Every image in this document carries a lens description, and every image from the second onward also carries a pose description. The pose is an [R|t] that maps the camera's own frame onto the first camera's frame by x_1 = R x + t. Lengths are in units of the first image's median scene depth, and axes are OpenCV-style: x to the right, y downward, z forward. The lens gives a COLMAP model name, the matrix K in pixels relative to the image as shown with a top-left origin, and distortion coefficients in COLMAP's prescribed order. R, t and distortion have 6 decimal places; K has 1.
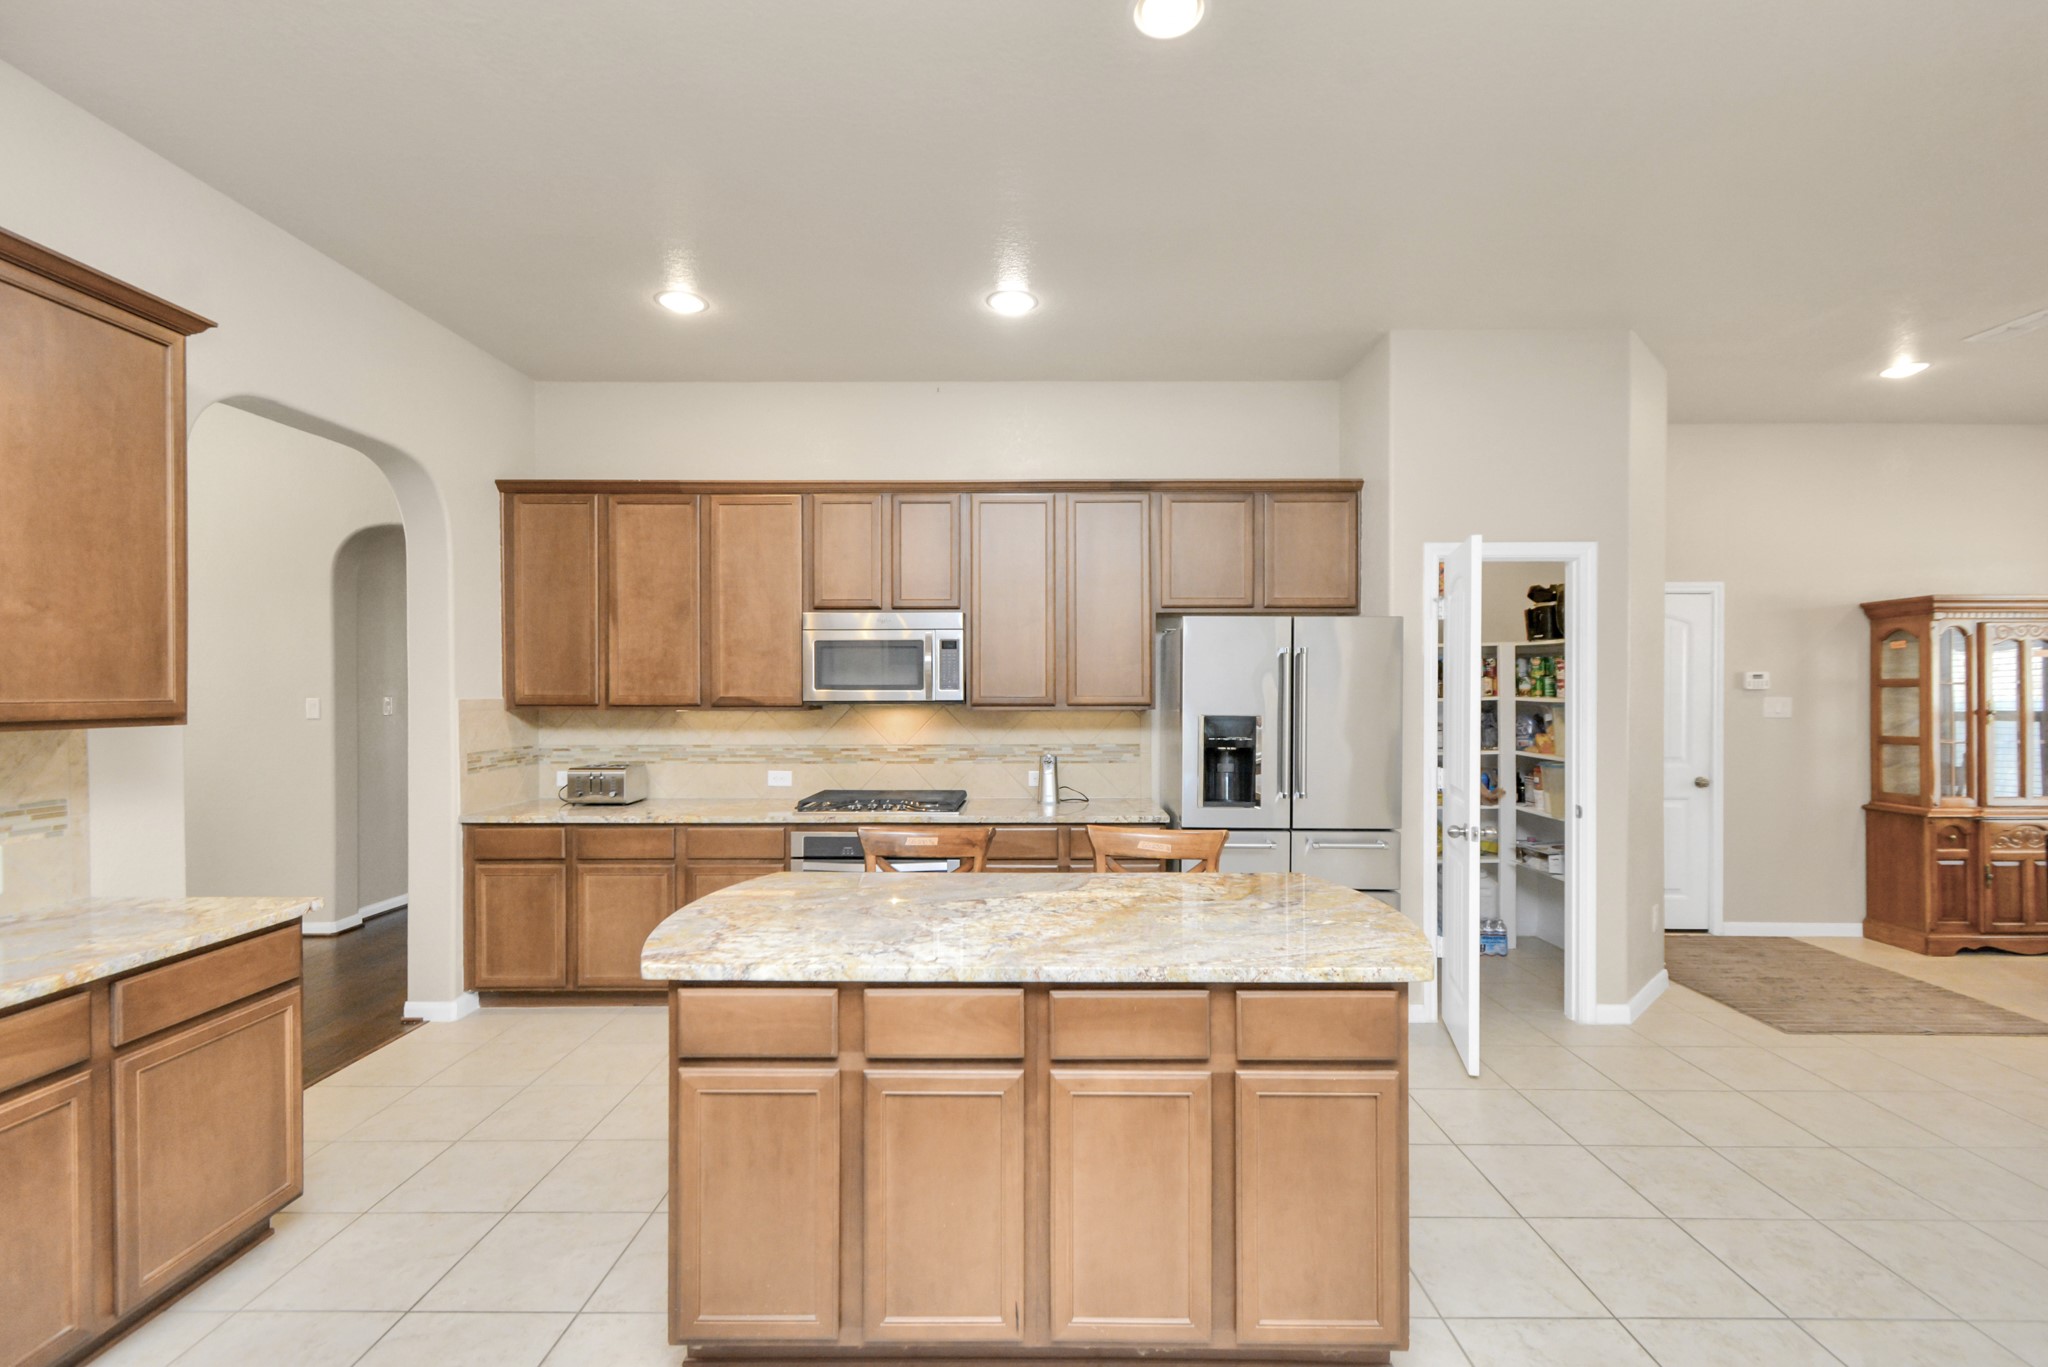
lens RADIAL K [[900.2, 0, 1031.9], [0, 900.2, 692.2], [0, 0, 1]] dist [0.000465, -0.000301]
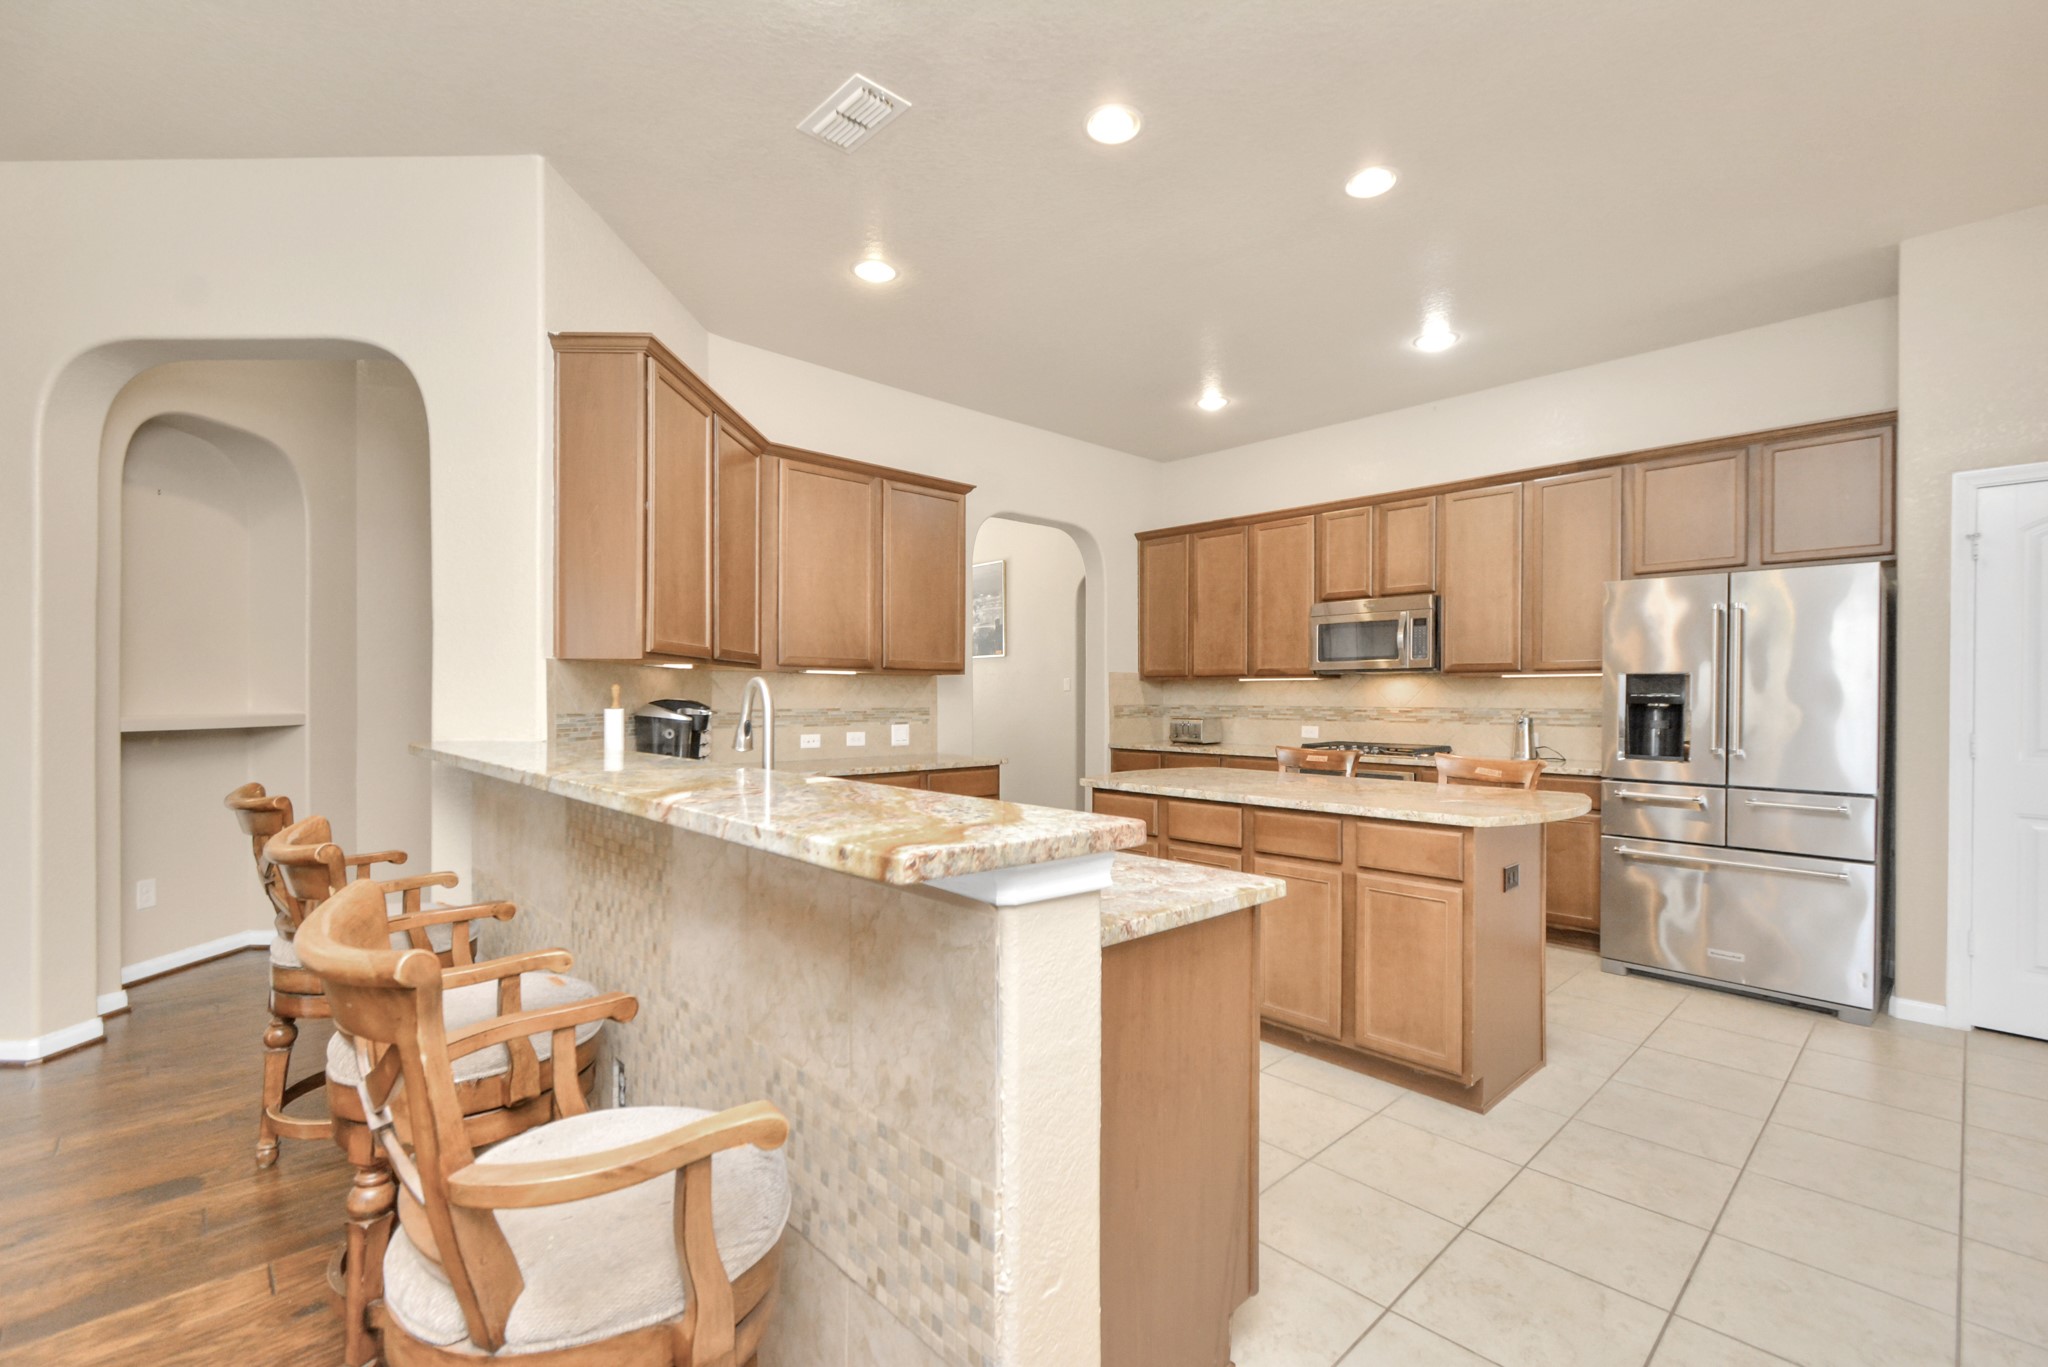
lens RADIAL K [[883.1, 0, 1032.8], [0, 883.1, 699.1], [0, 0, 1]] dist [0.001162, 0.000335]
pose [[0.696940, 0.006763, -0.717098, 0.395653], [-0.004619, 0.999977, 0.004941, 0.047434], [0.717115, -0.000132, 0.696955, -0.204270]]
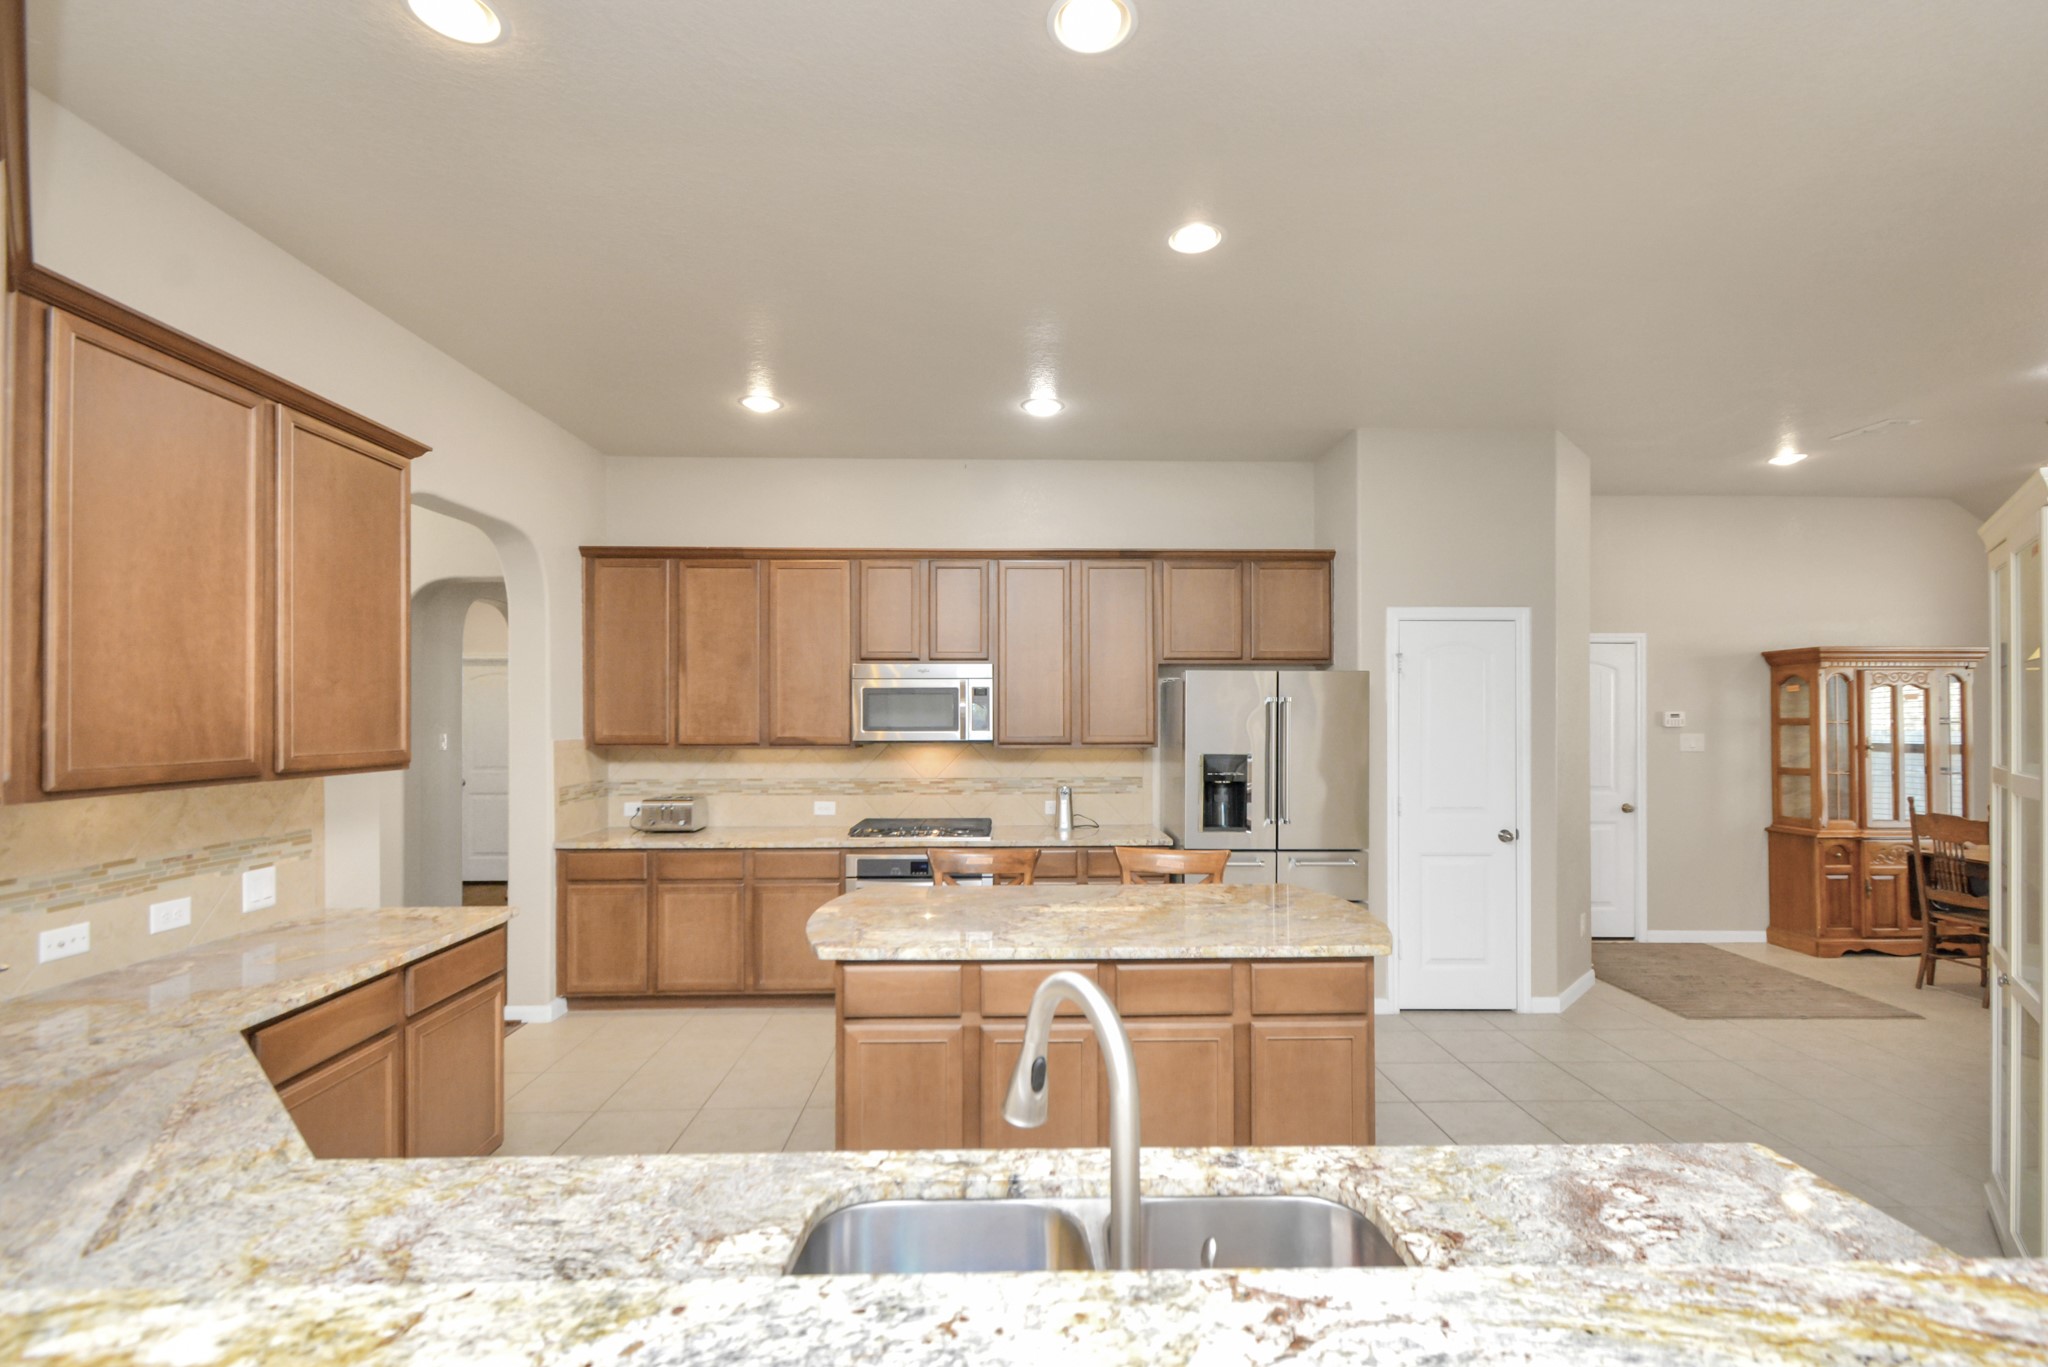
lens RADIAL K [[910.7, 0, 1026.0], [0, 910.7, 710.6], [0, 0, 1]] dist [0.000765, 0.000224]
pose [[0.999534, -0.000544, 0.030504, -0.068415], [0.000753, 0.999976, -0.006818, -0.020512], [-0.030500, 0.006838, 0.999511, -0.165739]]
